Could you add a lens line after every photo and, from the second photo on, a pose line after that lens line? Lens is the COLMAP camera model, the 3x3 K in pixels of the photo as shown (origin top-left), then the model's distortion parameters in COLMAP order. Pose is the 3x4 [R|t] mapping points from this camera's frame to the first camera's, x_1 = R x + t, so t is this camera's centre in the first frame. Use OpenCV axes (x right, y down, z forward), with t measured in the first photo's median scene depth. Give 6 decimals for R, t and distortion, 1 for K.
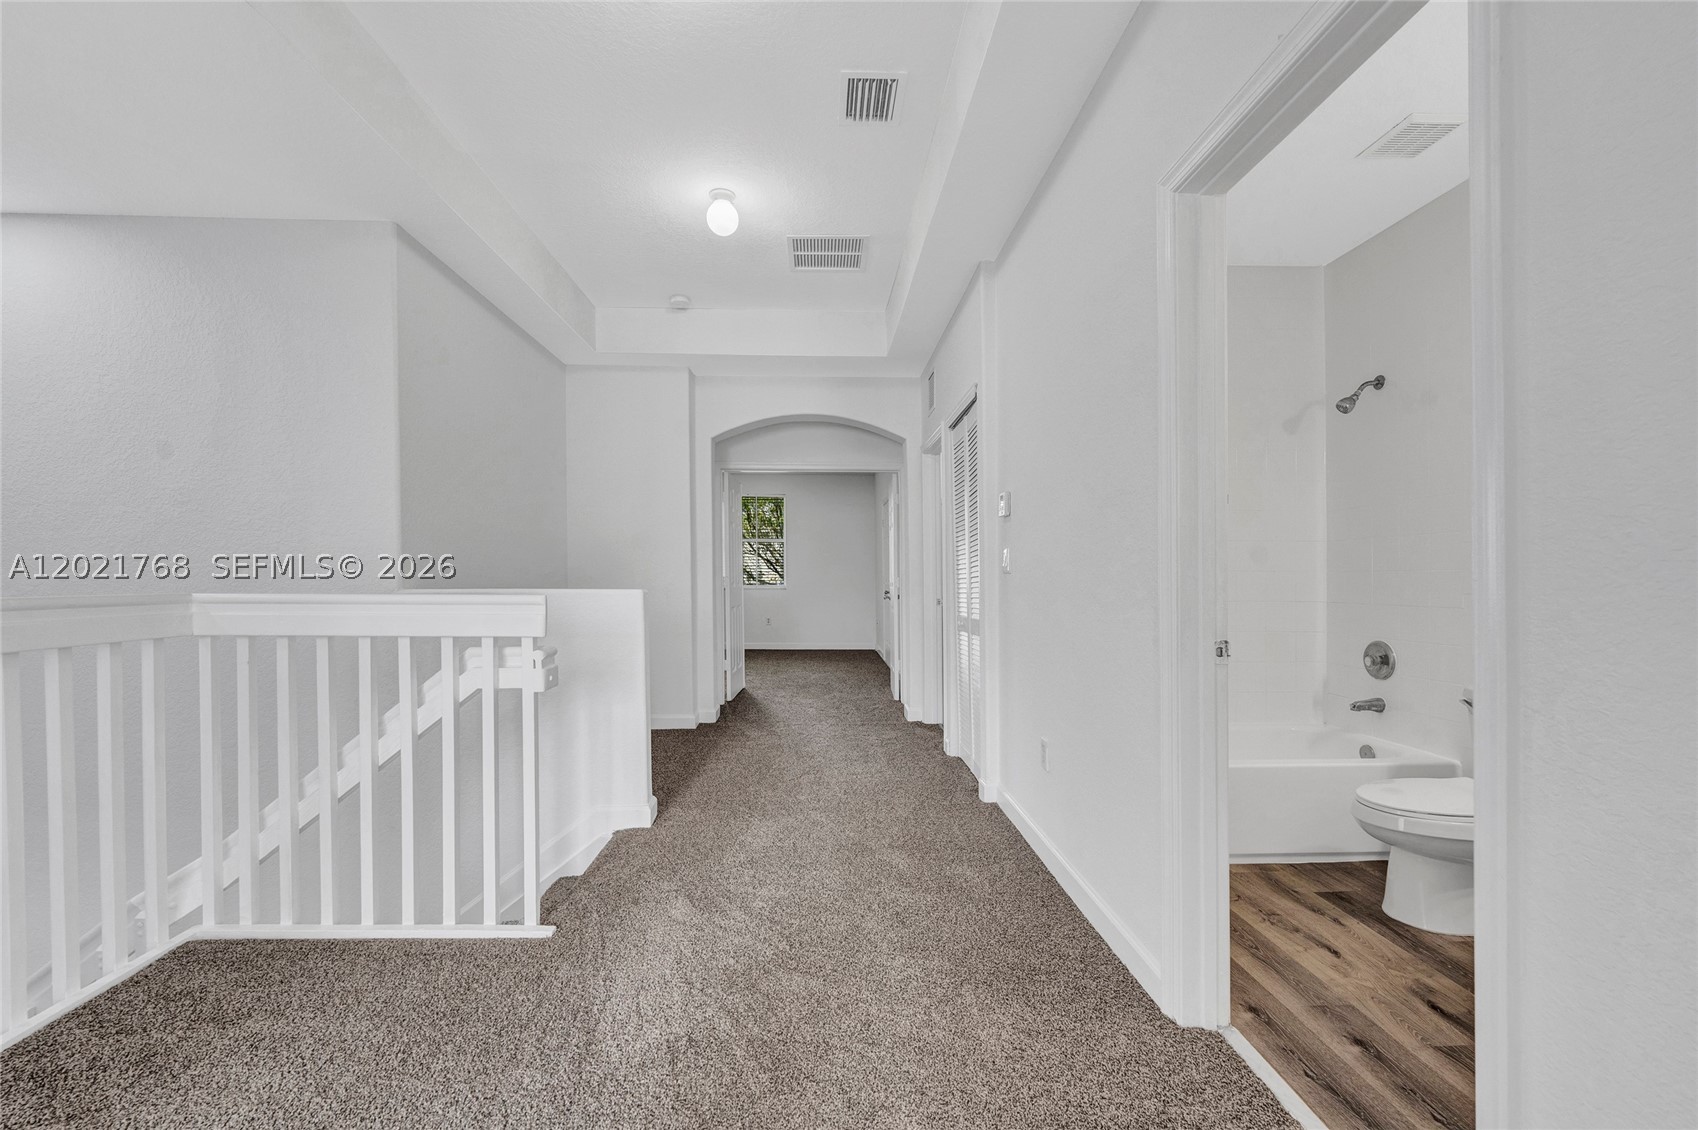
lens RADIAL K [[697.6, 0, 845.1], [0, 697.6, 560.8], [0, 0, 1]] dist [0.004803, -0.001055]
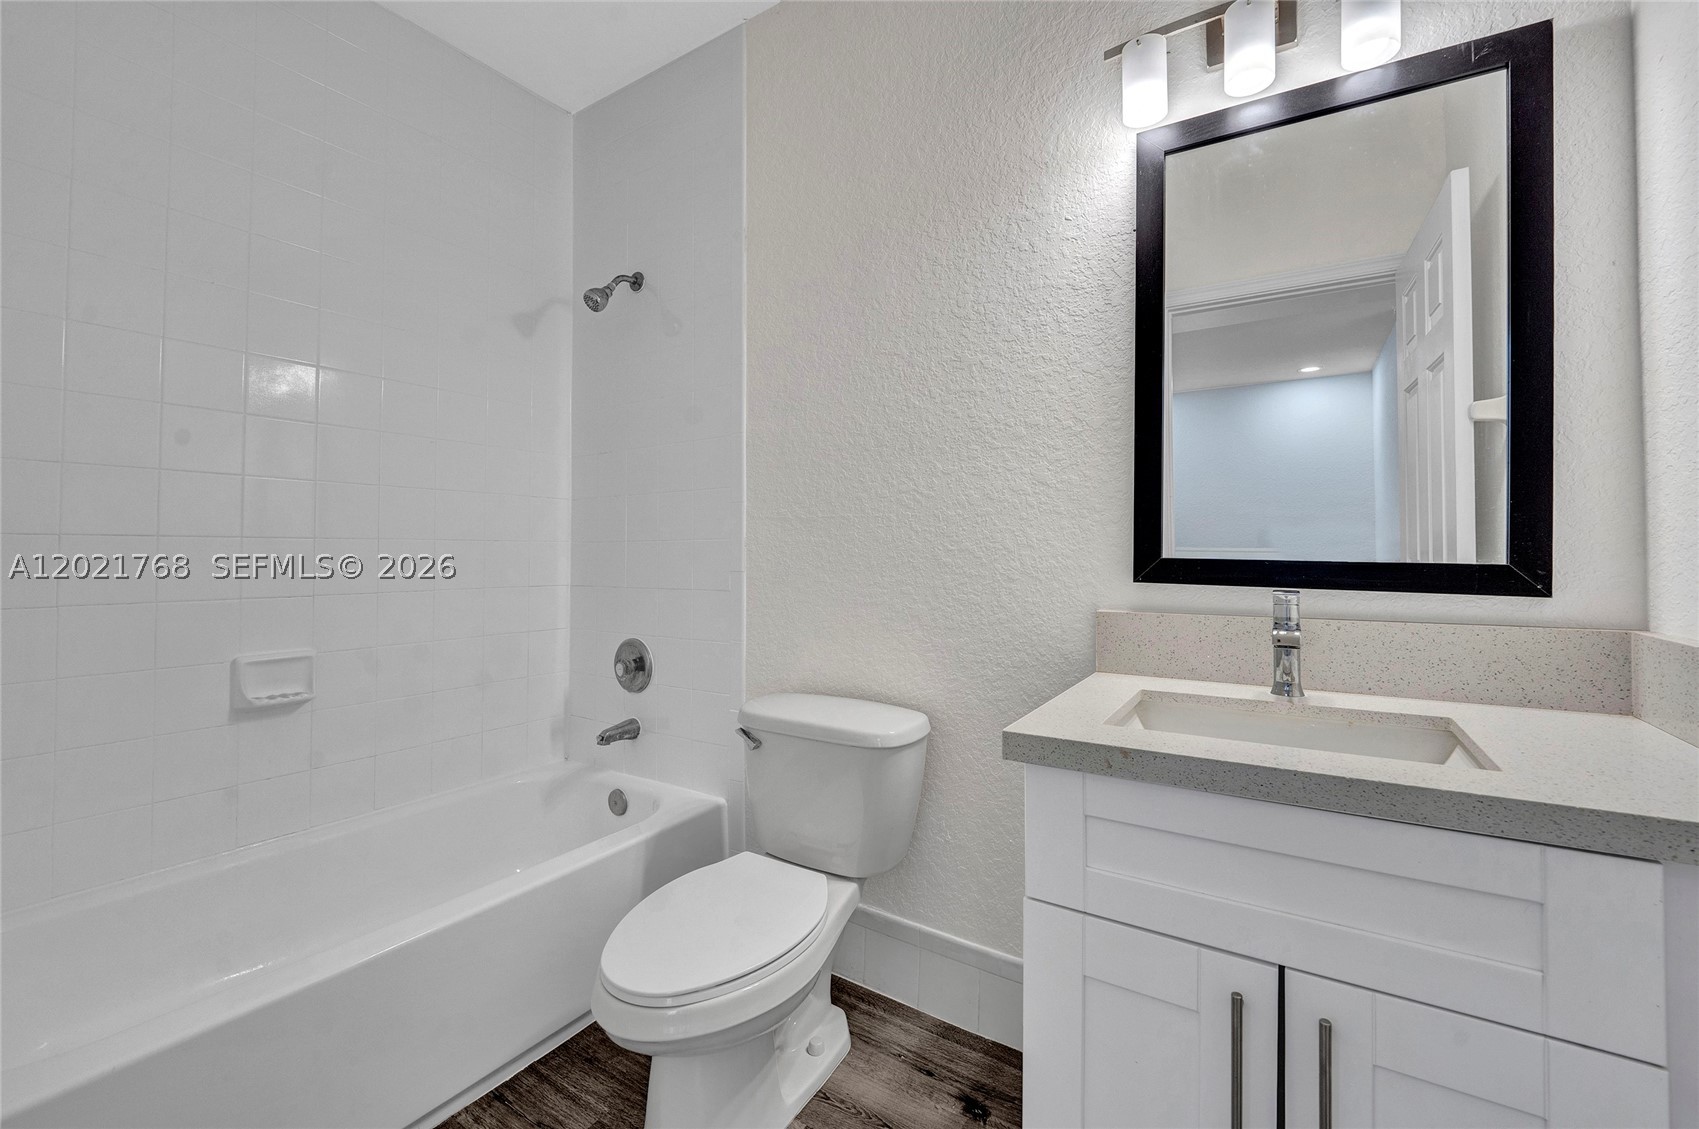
lens RADIAL K [[698.0, 0, 851.8], [0, 698.0, 554.8], [0, 0, 1]] dist [0.004803, -0.001055]
pose [[0.566355, 0.000043, 0.824162, 0.307488], [-0.014820, 0.999839, 0.010132, 0.020670], [-0.824028, -0.017952, 0.566264, 0.420675]]
